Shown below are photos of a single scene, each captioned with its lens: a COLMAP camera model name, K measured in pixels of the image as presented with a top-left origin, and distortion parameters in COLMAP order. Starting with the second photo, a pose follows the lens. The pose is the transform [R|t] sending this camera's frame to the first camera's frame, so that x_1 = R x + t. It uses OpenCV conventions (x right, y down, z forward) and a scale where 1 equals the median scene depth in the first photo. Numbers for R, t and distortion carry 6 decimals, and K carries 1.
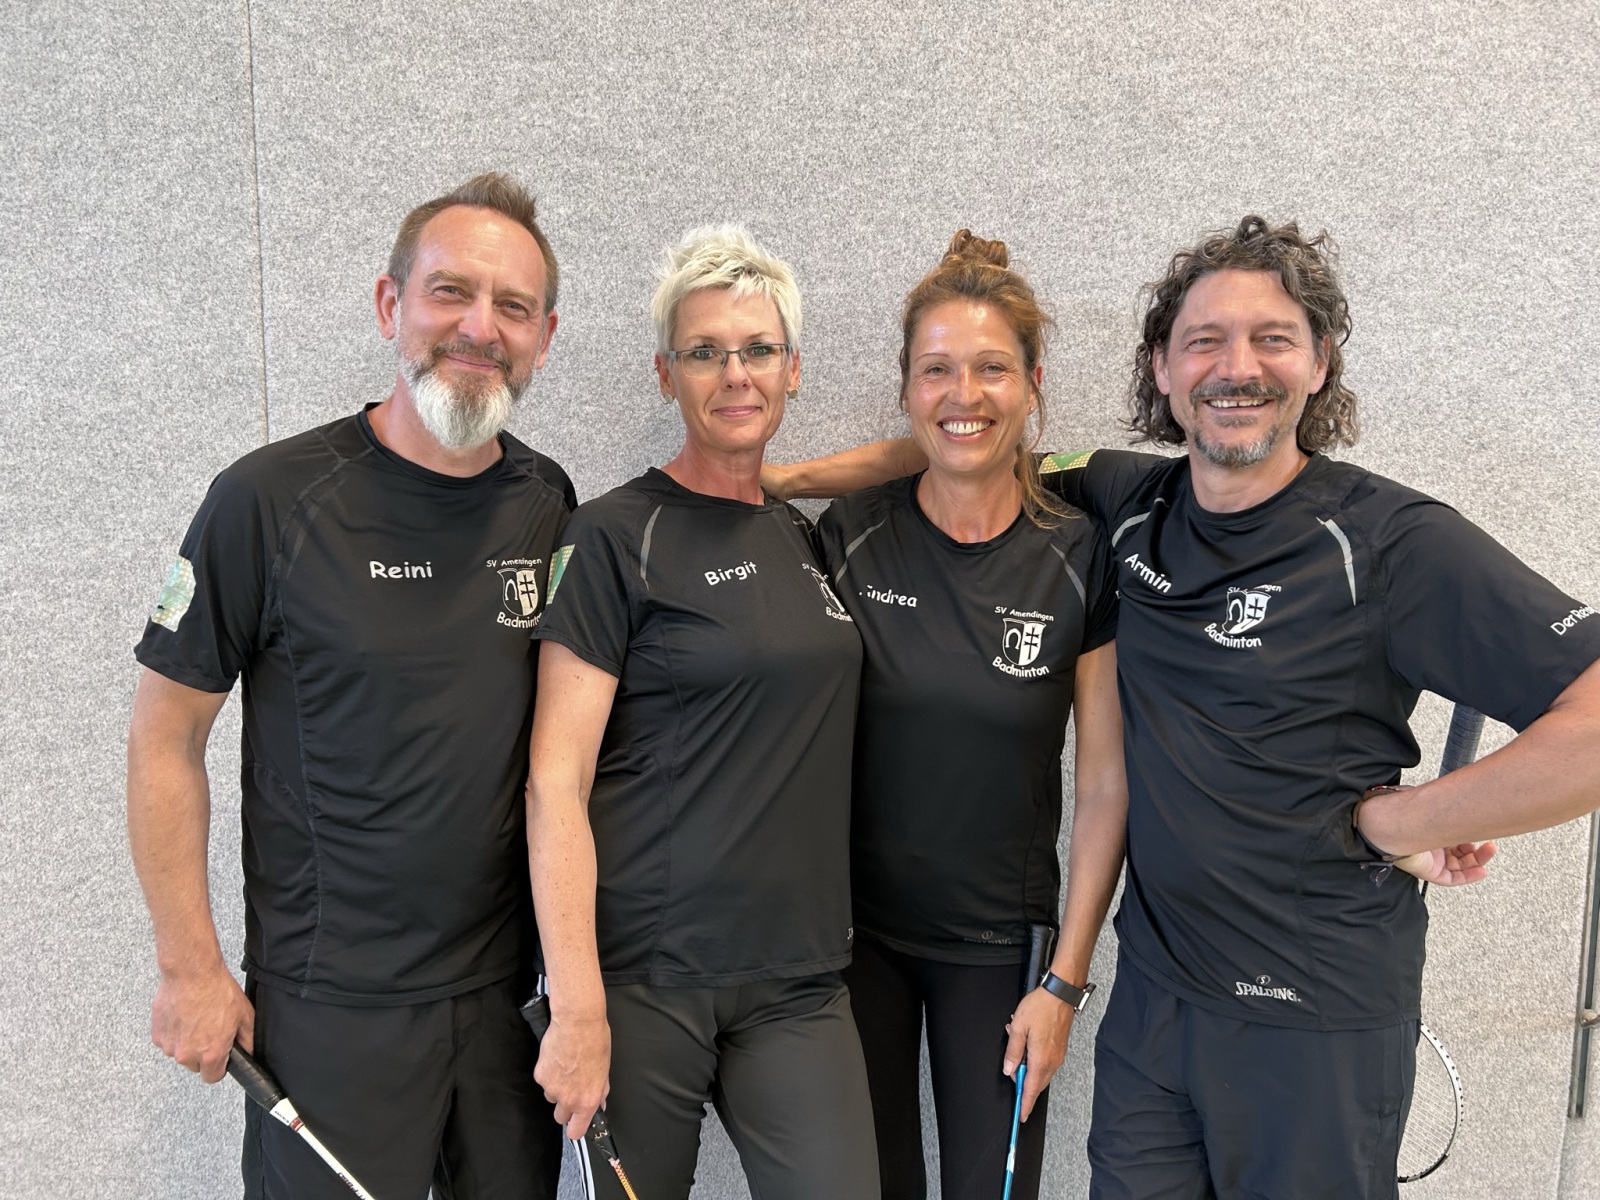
lens RADIAL K [[1234.6, 0, 807.4], [0, 1234.6, 591.5], [0, 0, 1]] dist [0.042743, -0.034352]
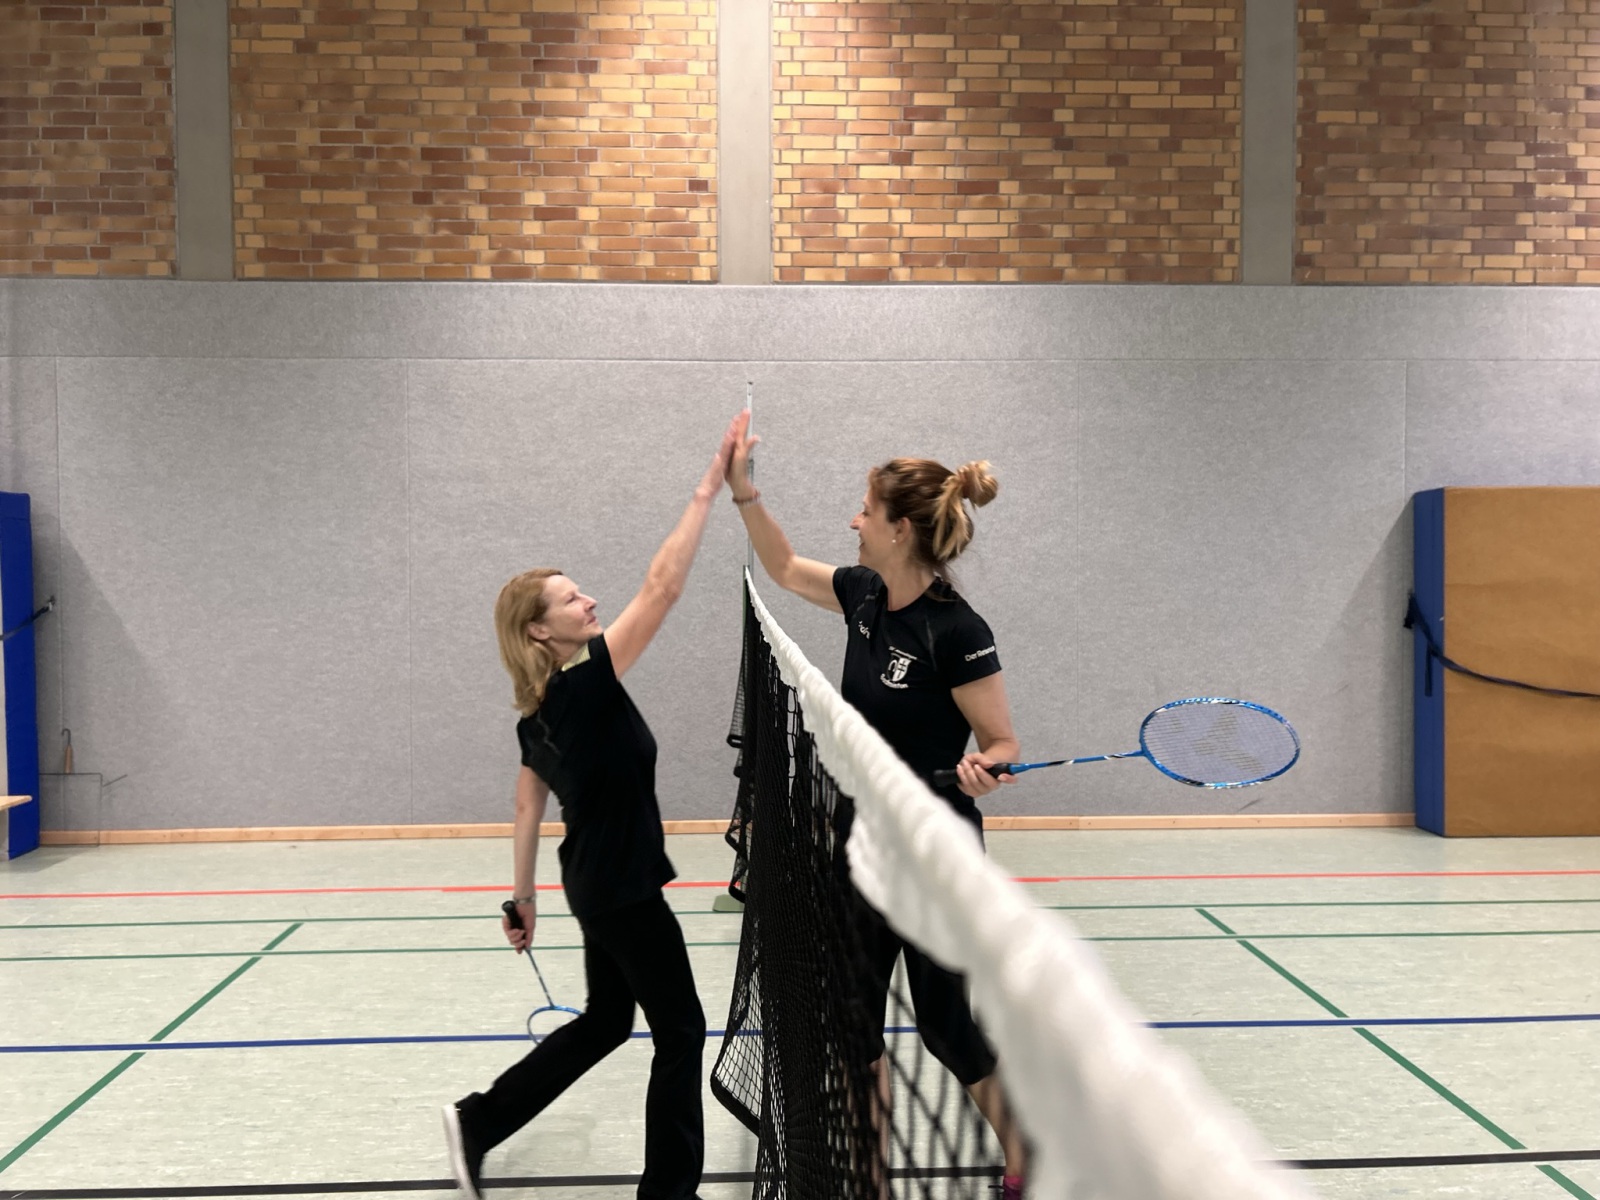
lens RADIAL K [[1234.6, 0, 800.6], [0, 1234.6, 605.2], [0, 0, 1]] dist [0.042743, -0.034352]
pose [[0.996794, -0.008596, 0.079543, 0.521088], [0.014699, 0.996964, -0.076464, 0.310102], [-0.078644, 0.077388, 0.993894, -3.159653]]
